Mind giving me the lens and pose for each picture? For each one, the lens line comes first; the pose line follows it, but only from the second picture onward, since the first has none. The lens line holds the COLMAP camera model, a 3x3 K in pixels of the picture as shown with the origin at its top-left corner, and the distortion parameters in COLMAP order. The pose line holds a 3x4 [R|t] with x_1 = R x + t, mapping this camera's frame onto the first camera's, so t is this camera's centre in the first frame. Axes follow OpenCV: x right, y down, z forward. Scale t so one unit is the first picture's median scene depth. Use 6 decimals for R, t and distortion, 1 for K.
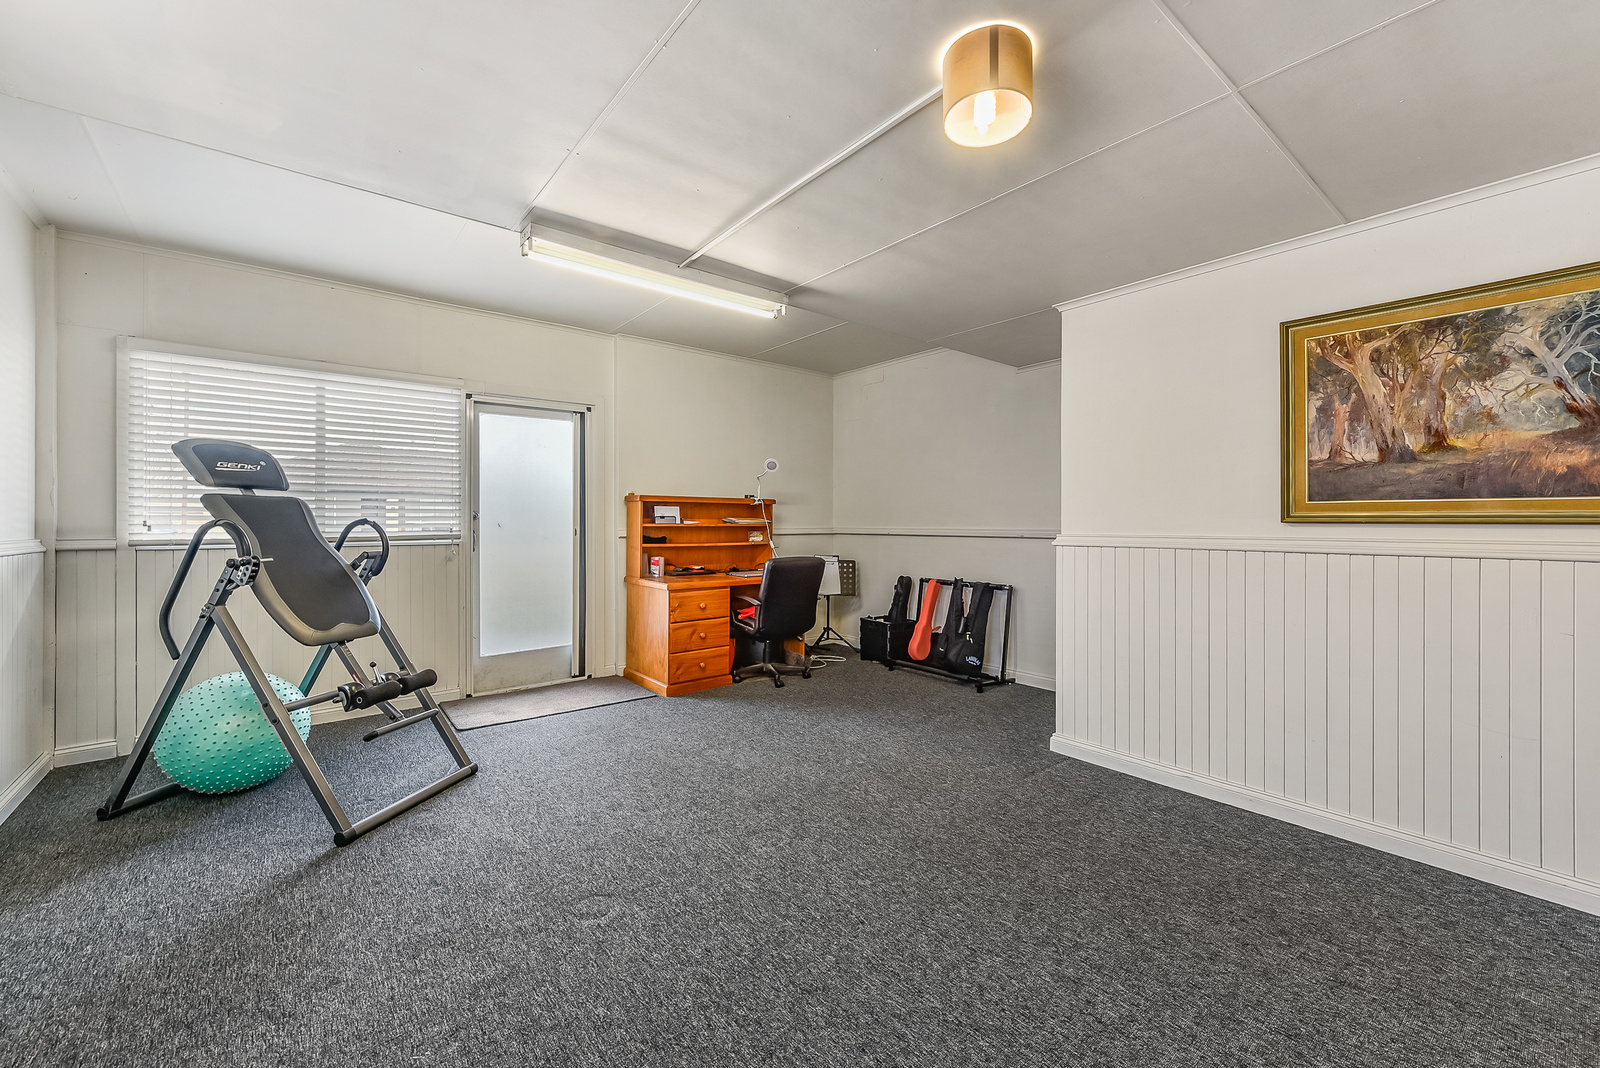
lens RADIAL K [[646.4, 0, 806.8], [0, 646.4, 522.2], [0, 0, 1]] dist [-0.014155, 0.001476]
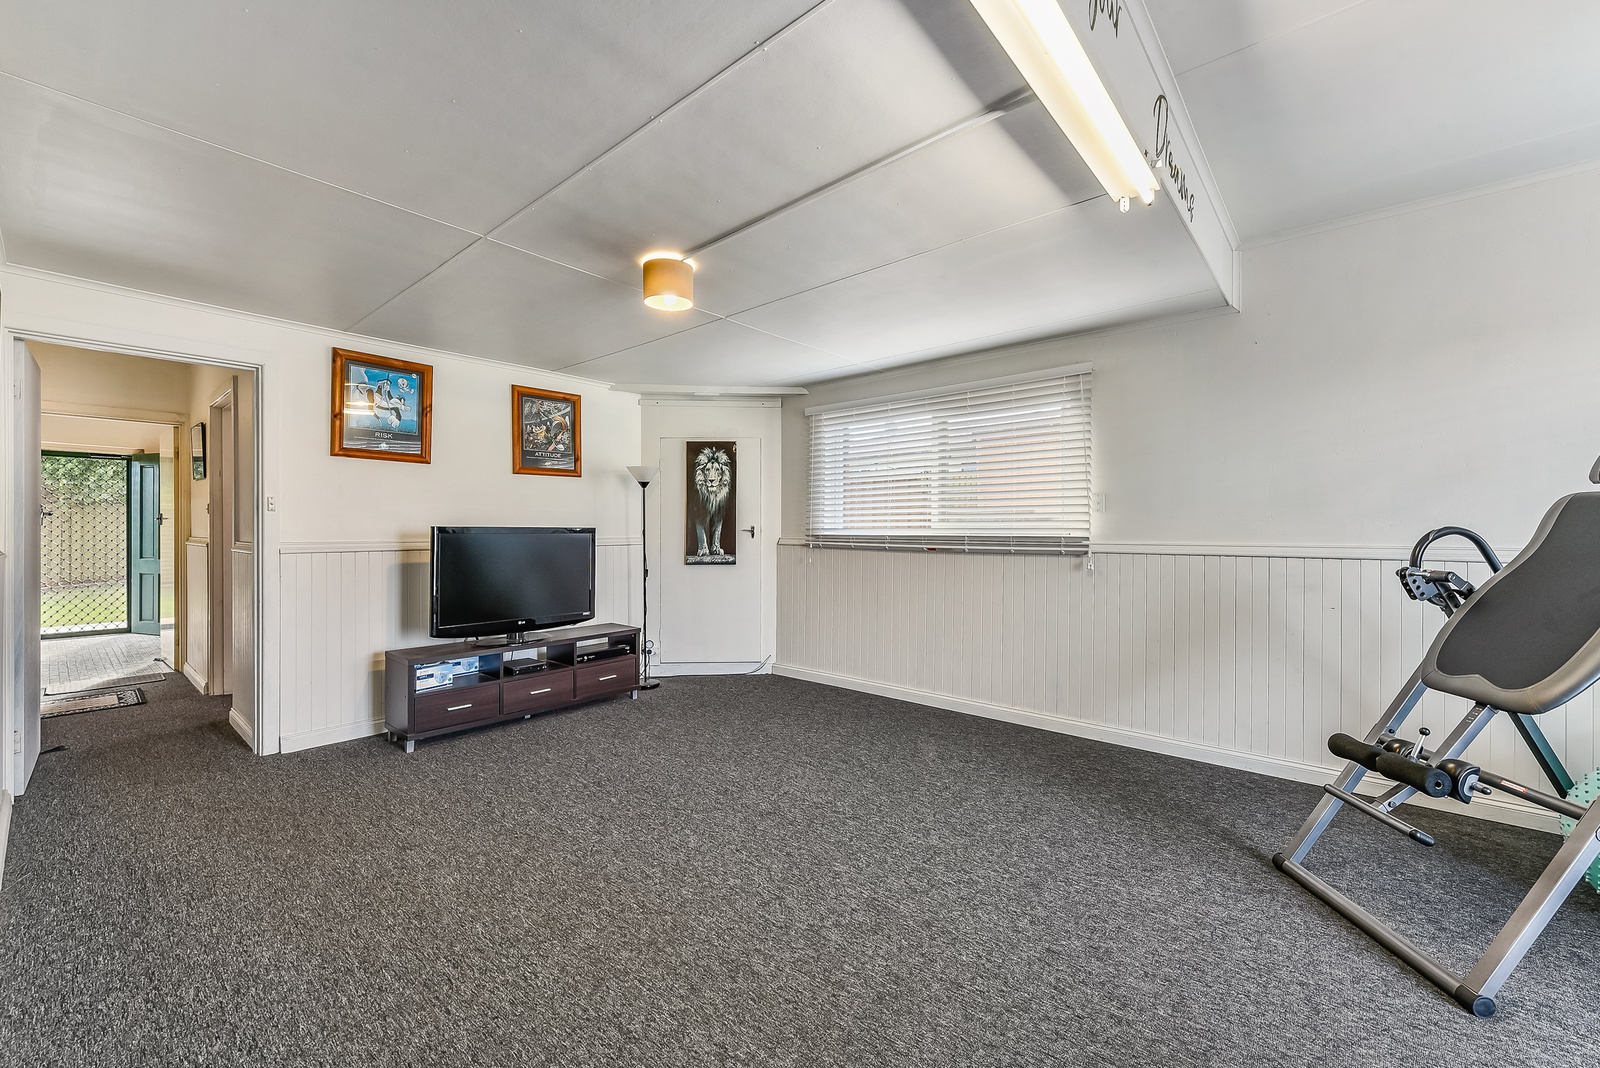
lens RADIAL K [[646.4, 0, 801.1], [0, 646.4, 526.7], [0, 0, 1]] dist [-0.014155, 0.001476]
pose [[-0.983182, -0.001684, -0.182619, 0.189377], [-0.002632, 0.999984, 0.004952, -0.011036], [0.182608, 0.005349, -0.983171, 2.154251]]
